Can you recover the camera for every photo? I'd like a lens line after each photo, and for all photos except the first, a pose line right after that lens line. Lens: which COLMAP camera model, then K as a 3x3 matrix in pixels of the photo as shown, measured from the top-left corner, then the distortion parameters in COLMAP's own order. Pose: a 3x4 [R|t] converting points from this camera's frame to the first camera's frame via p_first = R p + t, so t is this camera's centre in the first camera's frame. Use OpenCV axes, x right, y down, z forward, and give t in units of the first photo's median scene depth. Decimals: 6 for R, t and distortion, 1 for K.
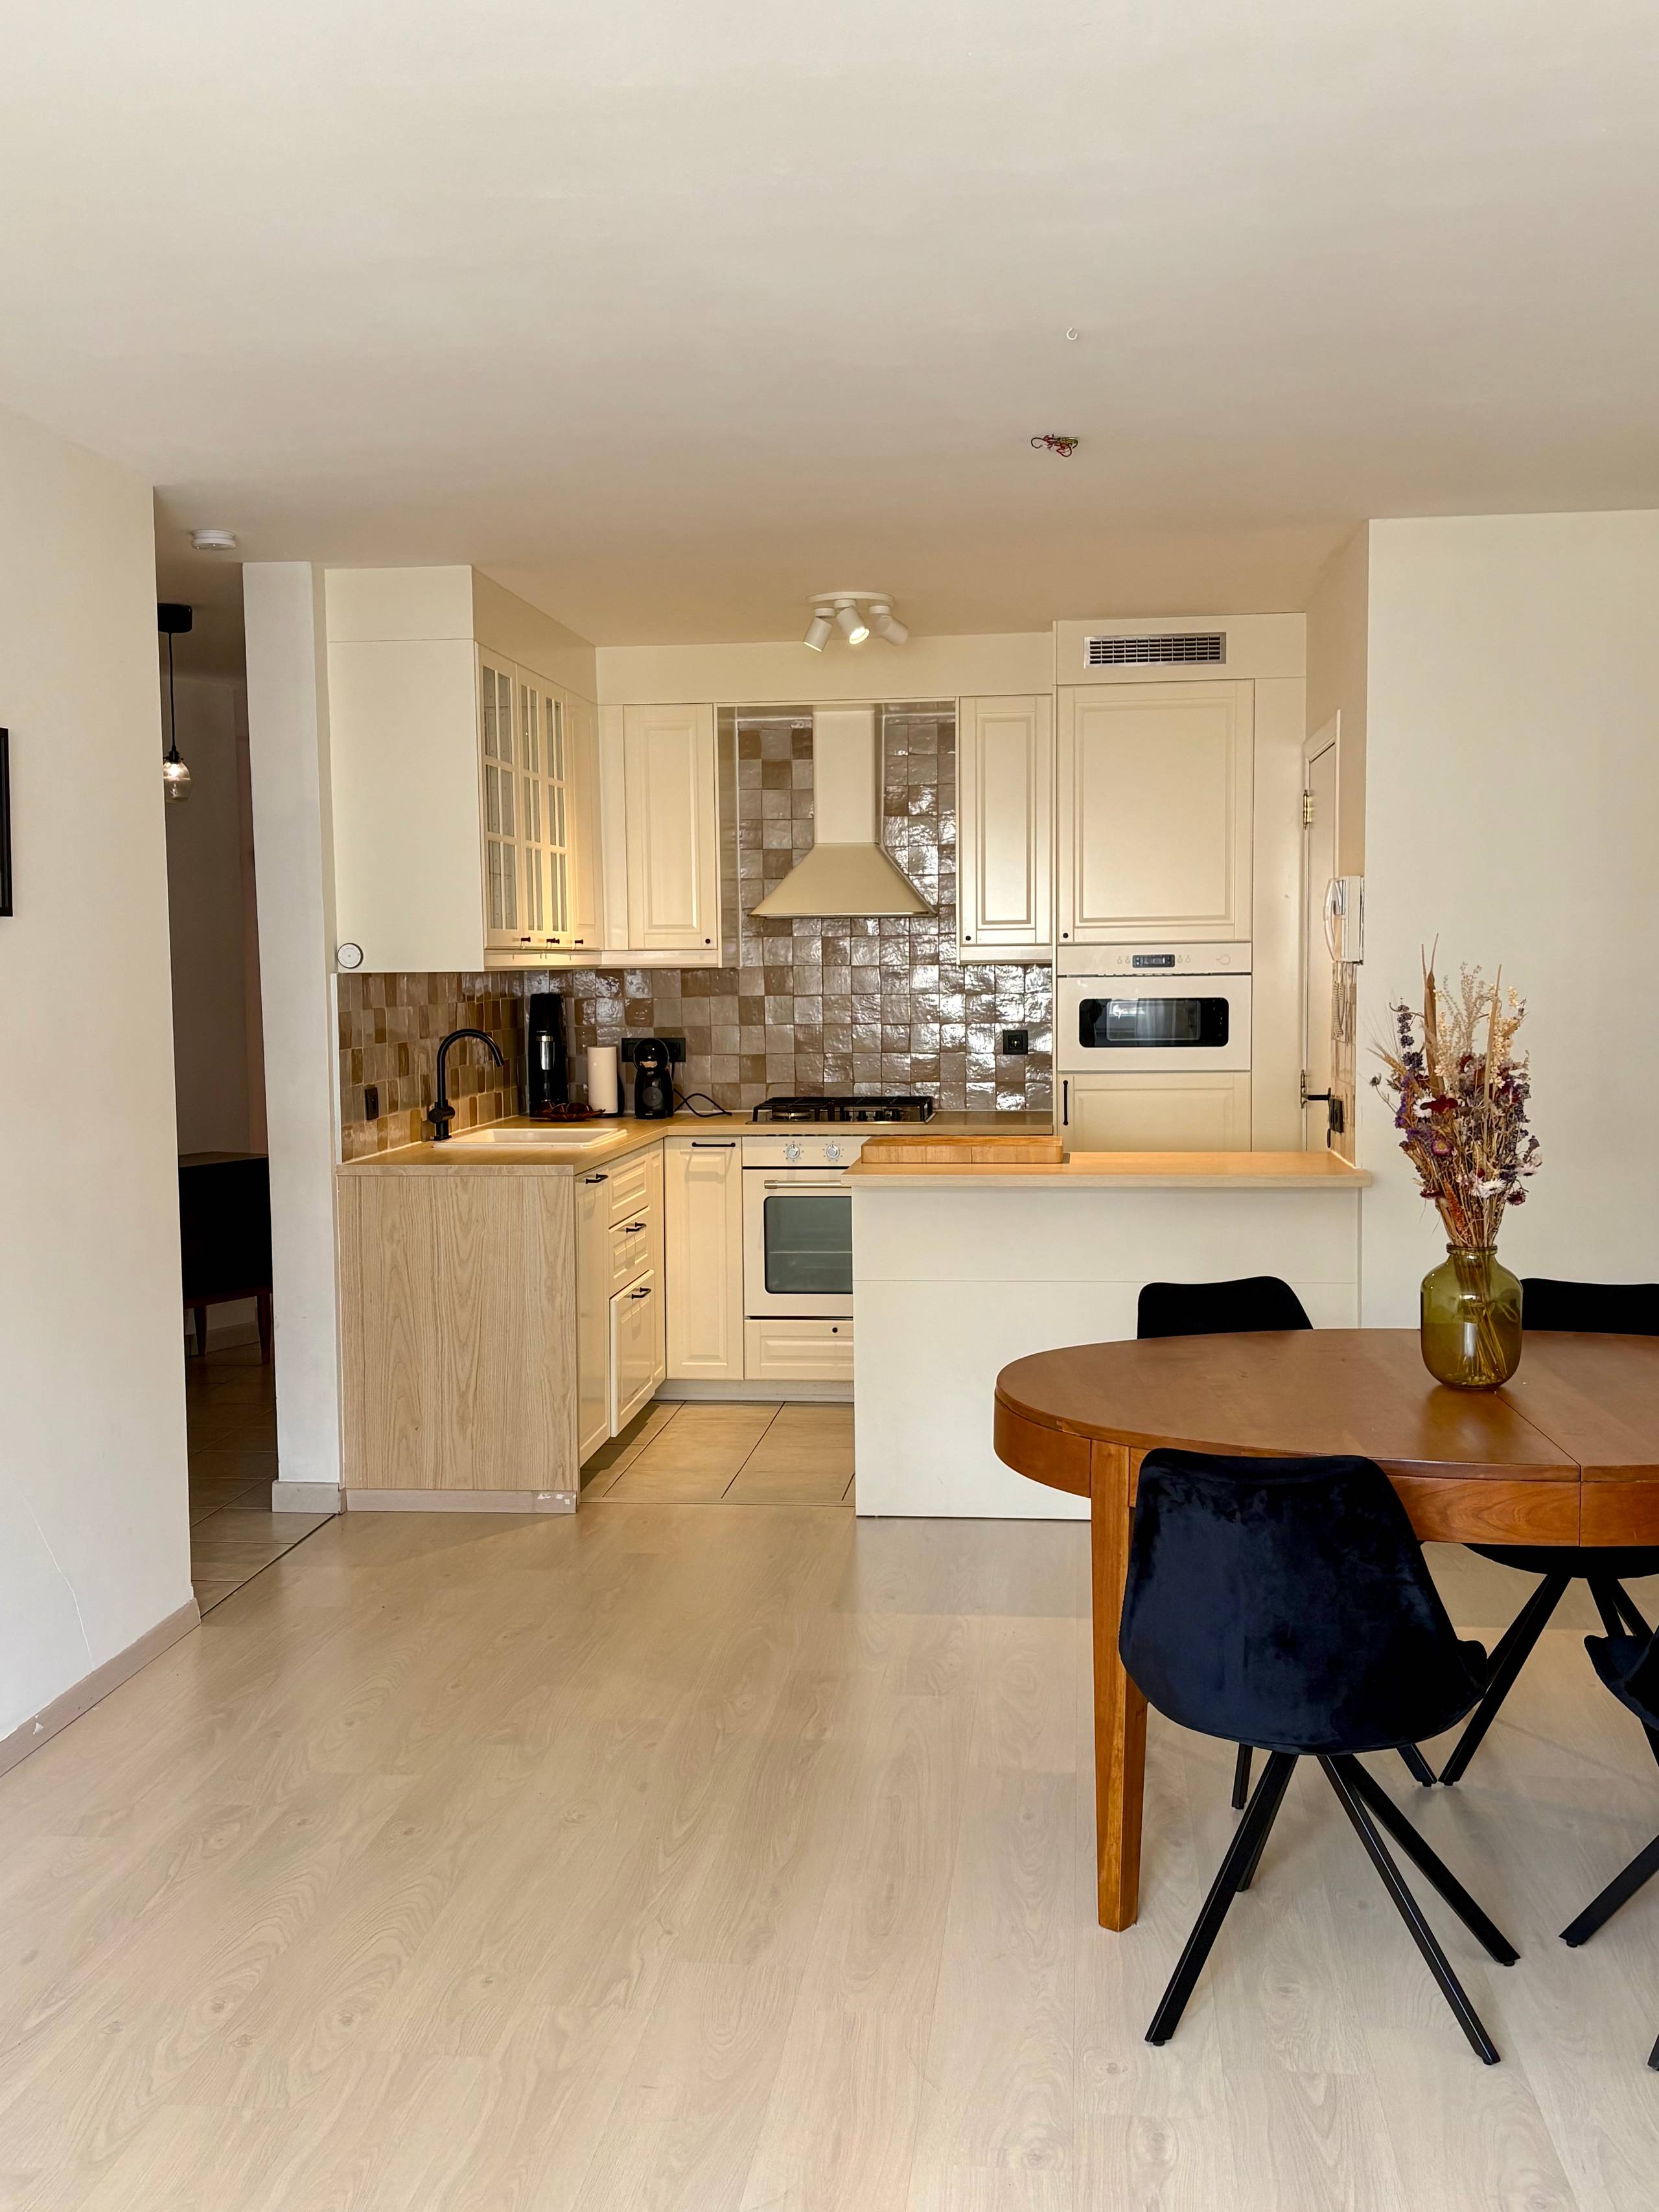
lens RADIAL K [[2174.1, 0, 835.6], [0, 2174.1, 1123.4], [0, 0, 1]] dist [0.133547, 0.000000]
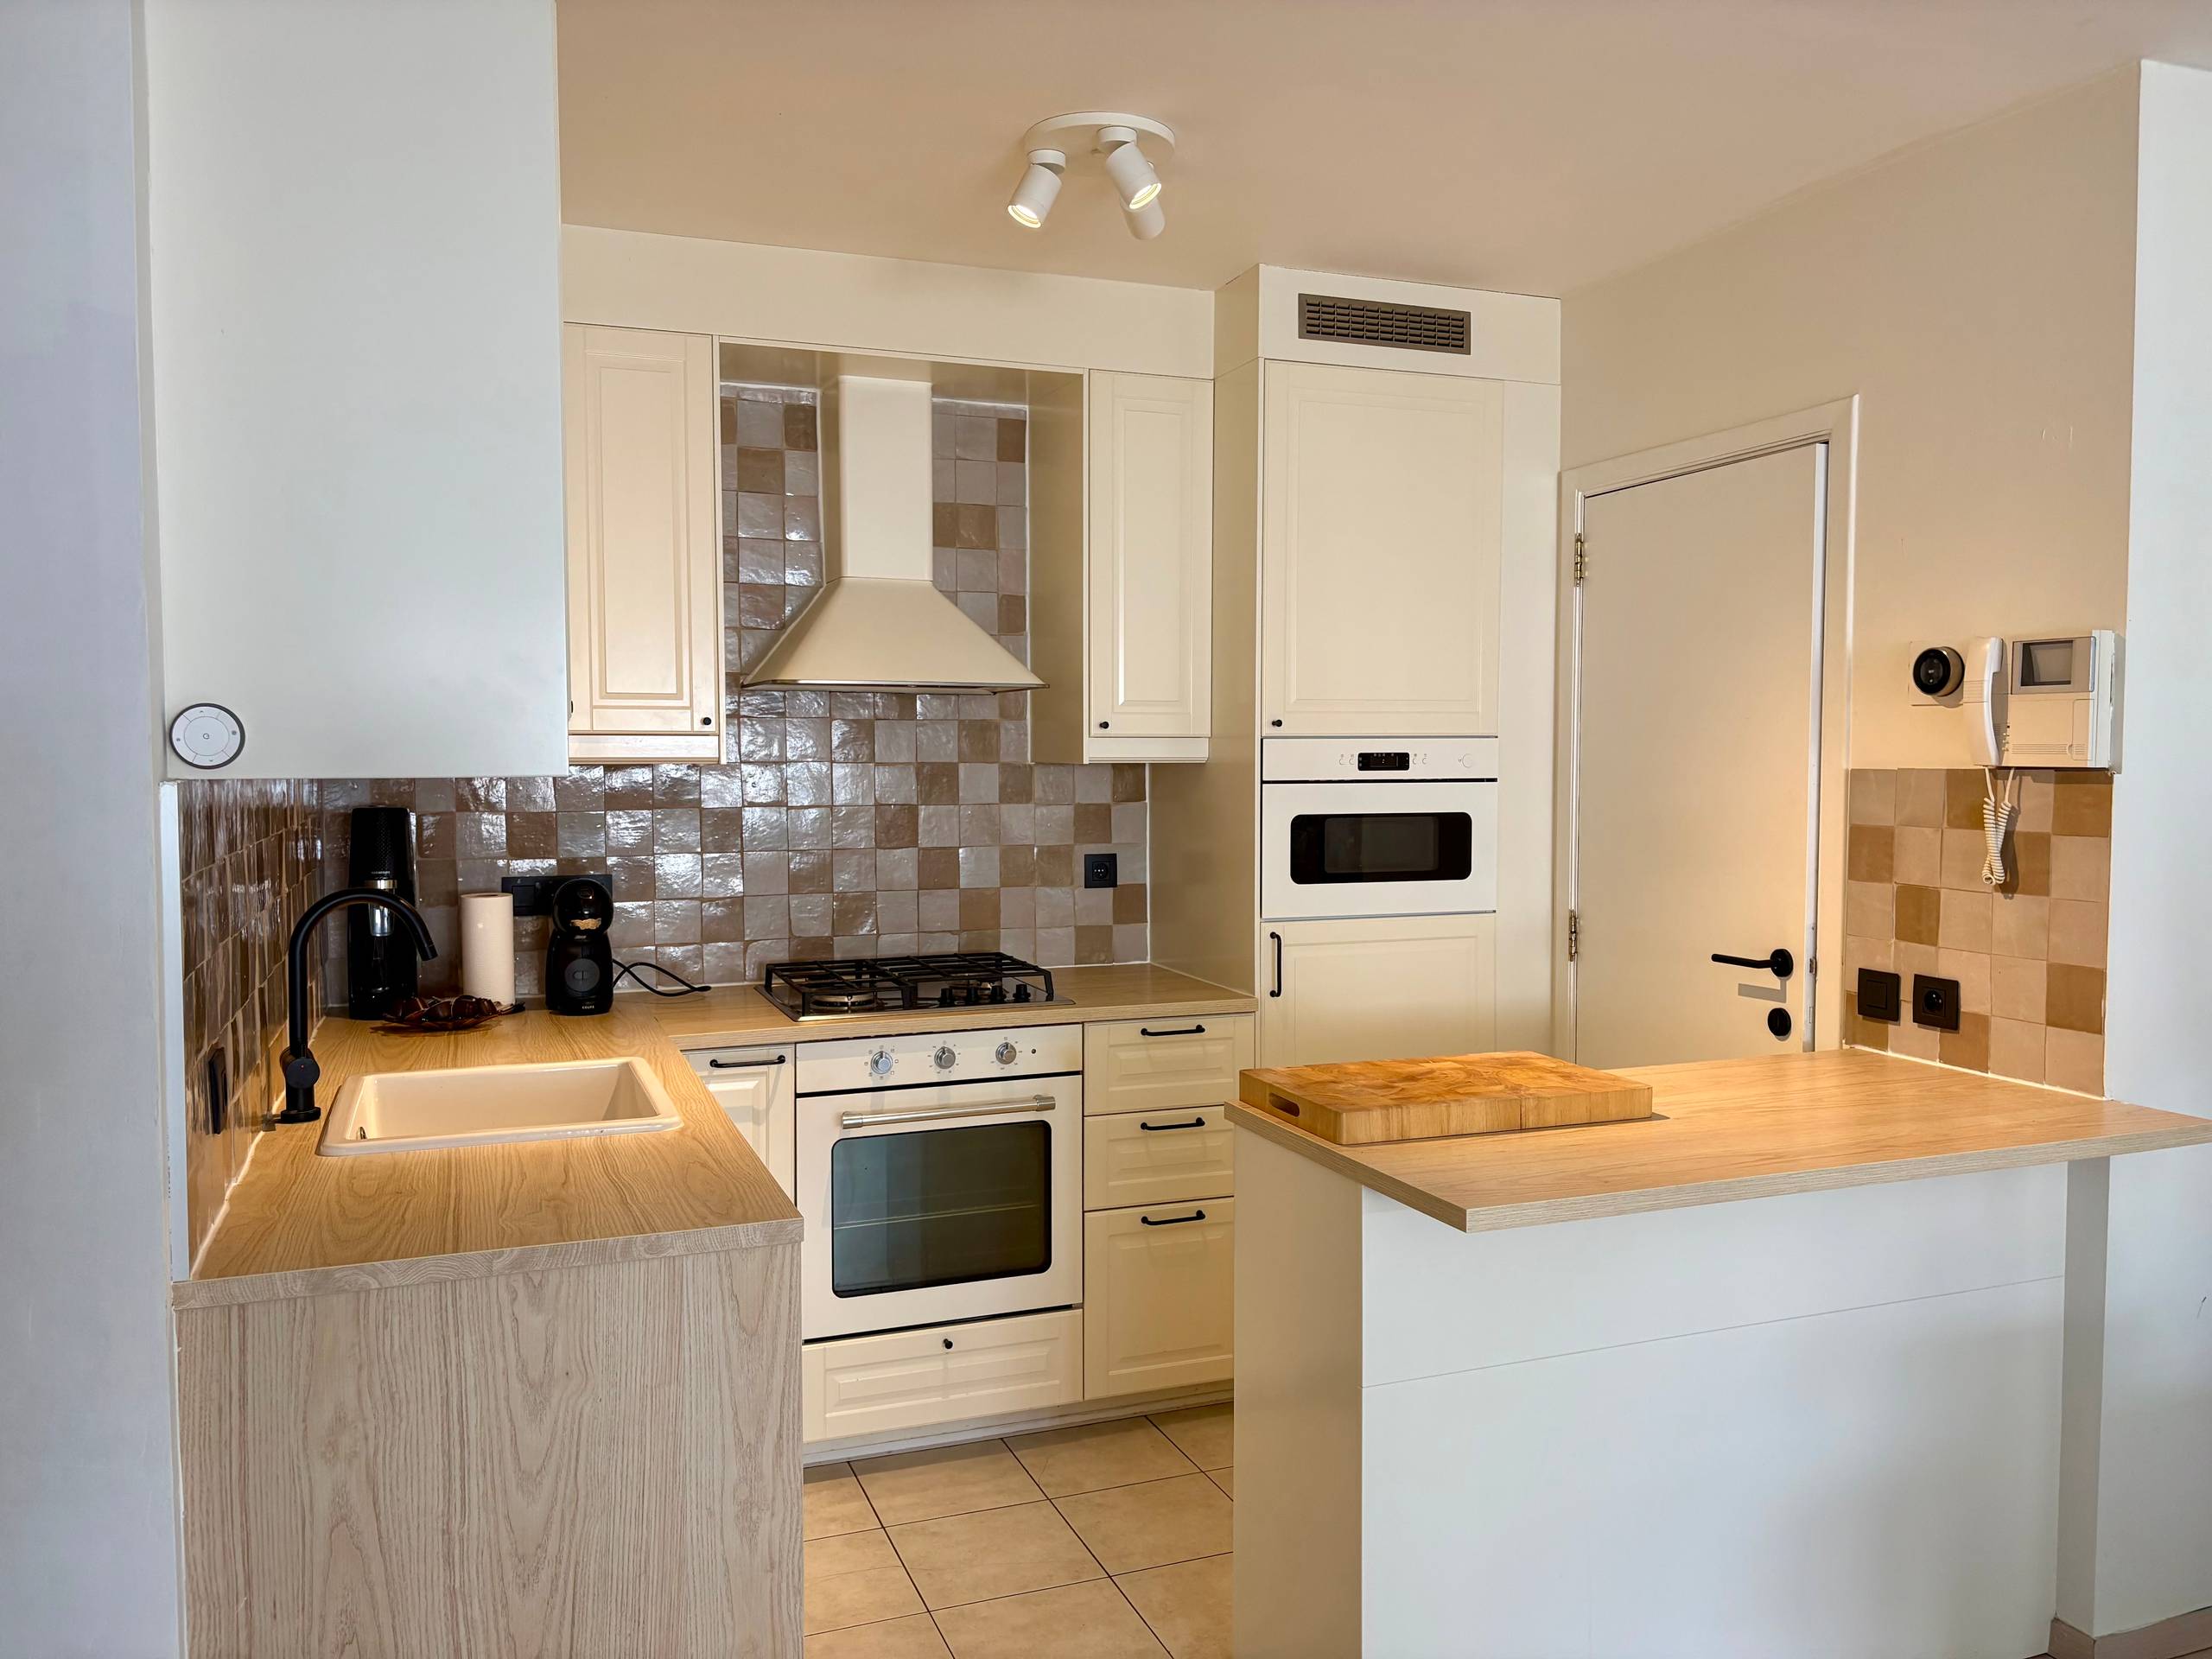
lens RADIAL K [[1667.6, 0, 1113.5], [0, 1667.6, 835.9], [0, 0, 1]] dist [0.045278, -0.050305]
pose [[0.885236, -0.012806, 0.464966, -0.174678], [0.025556, 0.999450, -0.021130, -0.038545], [-0.464440, 0.030588, 0.885076, 0.529415]]
